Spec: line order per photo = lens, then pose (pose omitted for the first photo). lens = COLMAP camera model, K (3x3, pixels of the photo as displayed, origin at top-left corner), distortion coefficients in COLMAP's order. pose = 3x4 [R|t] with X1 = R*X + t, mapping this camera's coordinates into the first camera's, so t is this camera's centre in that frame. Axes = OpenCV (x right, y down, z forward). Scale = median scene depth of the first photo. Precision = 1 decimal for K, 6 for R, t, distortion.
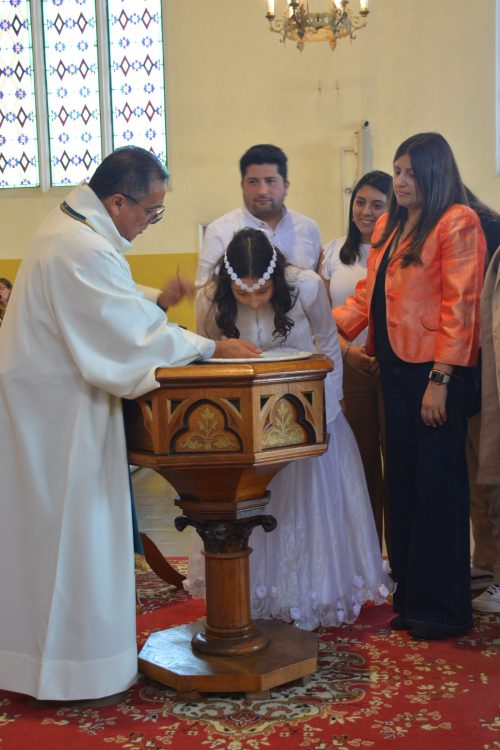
lens RADIAL K [[1114.8, 0, 236.0], [0, 1114.8, 383.2], [0, 0, 1]] dist [0.070880, 0.000000]
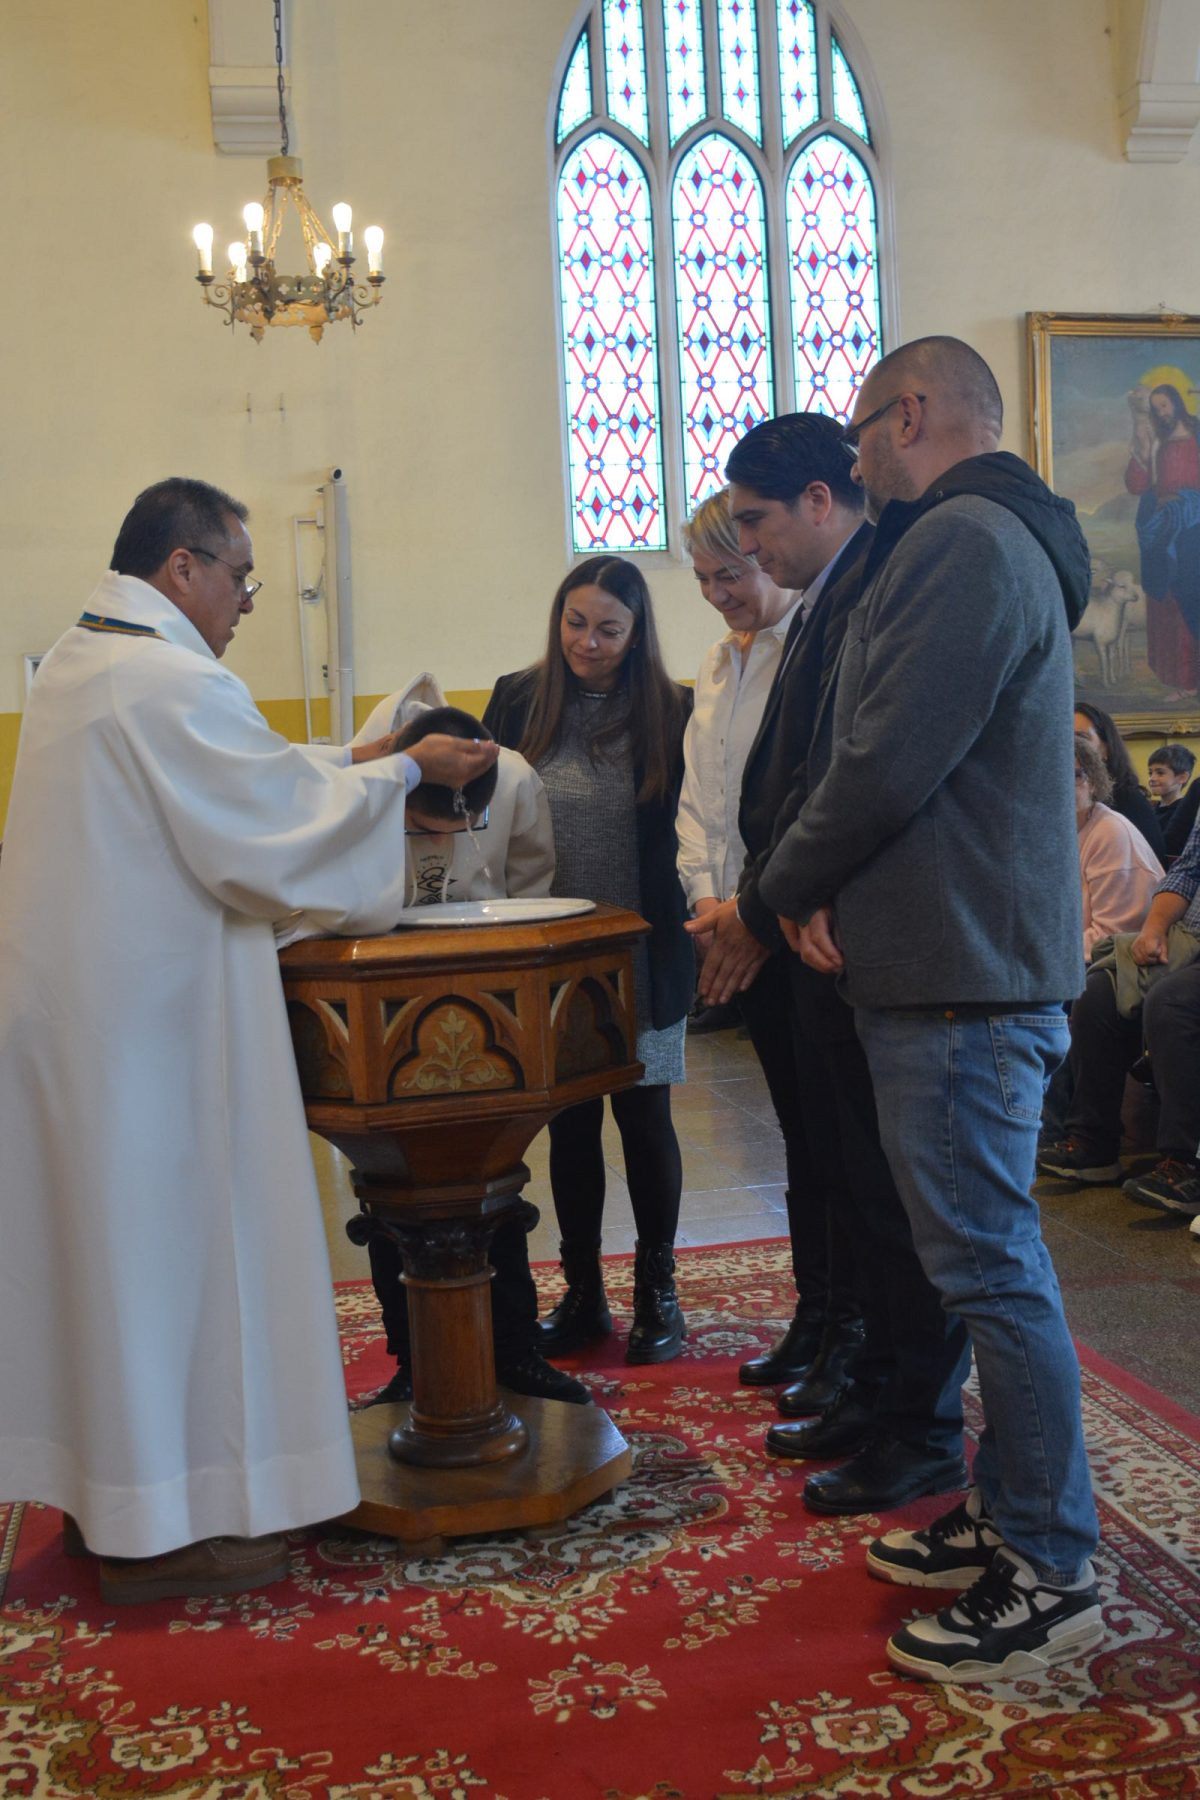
lens RADIAL K [[2058.7, 0, 615.4], [0, 2058.7, 904.4], [0, 0, 1]] dist [-0.074104, 0.000000]
pose [[0.952324, -0.041515, 0.302251, -0.233037], [0.046904, 0.998843, -0.010588, -0.013943], [-0.301461, 0.024260, 0.953170, 0.030309]]
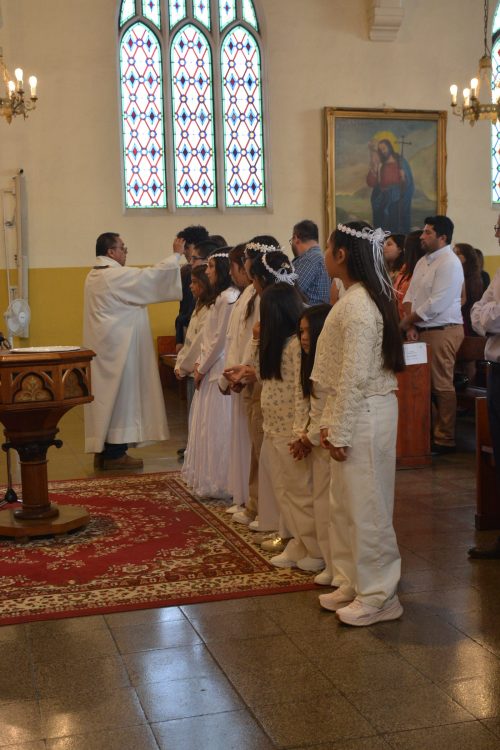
lens RADIAL K [[1052.9, 0, 250.1], [0, 1052.9, 376.3], [0, 0, 1]] dist [0.032283, 0.000000]
pose [[0.929954, -0.031820, 0.366297, -0.305408], [0.034872, 0.999390, -0.001717, 0.033948], [-0.366019, 0.014370, 0.930497, -0.683530]]
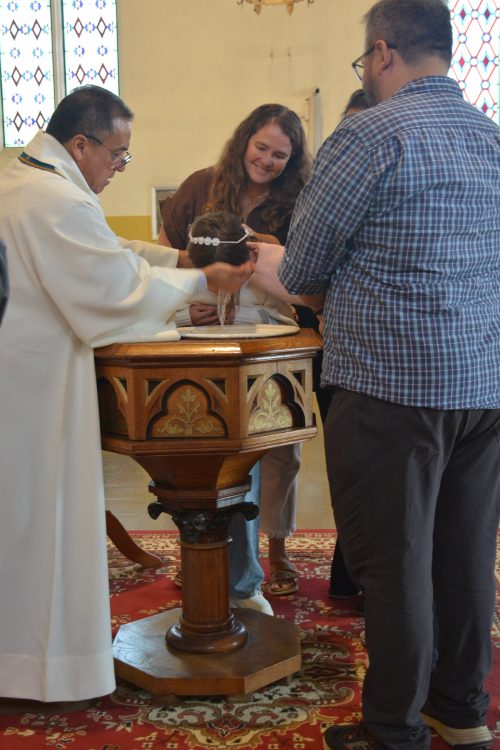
lens RADIAL K [[1052.9, 0, 237.9], [0, 1052.9, 377.9], [0, 0, 1]] dist [0.032283, 0.000000]
pose [[0.998371, 0.004319, 0.056892, -0.032297], [-0.006361, 0.999340, 0.035768, -0.016612], [-0.056700, -0.036071, 0.997739, 0.135551]]
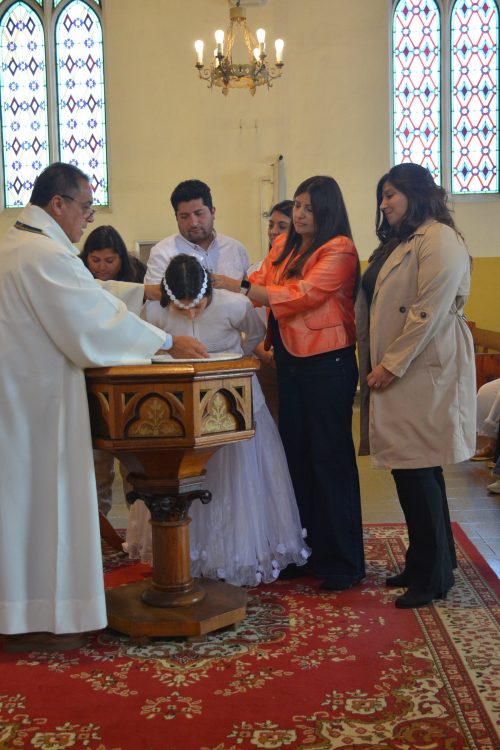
lens RADIAL K [[989.6, 0, 240.0], [0, 989.6, 376.5], [0, 0, 1]] dist [0.007660, 0.000000]
pose [[0.997108, -0.000965, 0.075986, -0.014976], [0.001358, 0.999986, -0.005132, 0.002081], [-0.075980, 0.005220, 0.997096, -0.065193]]
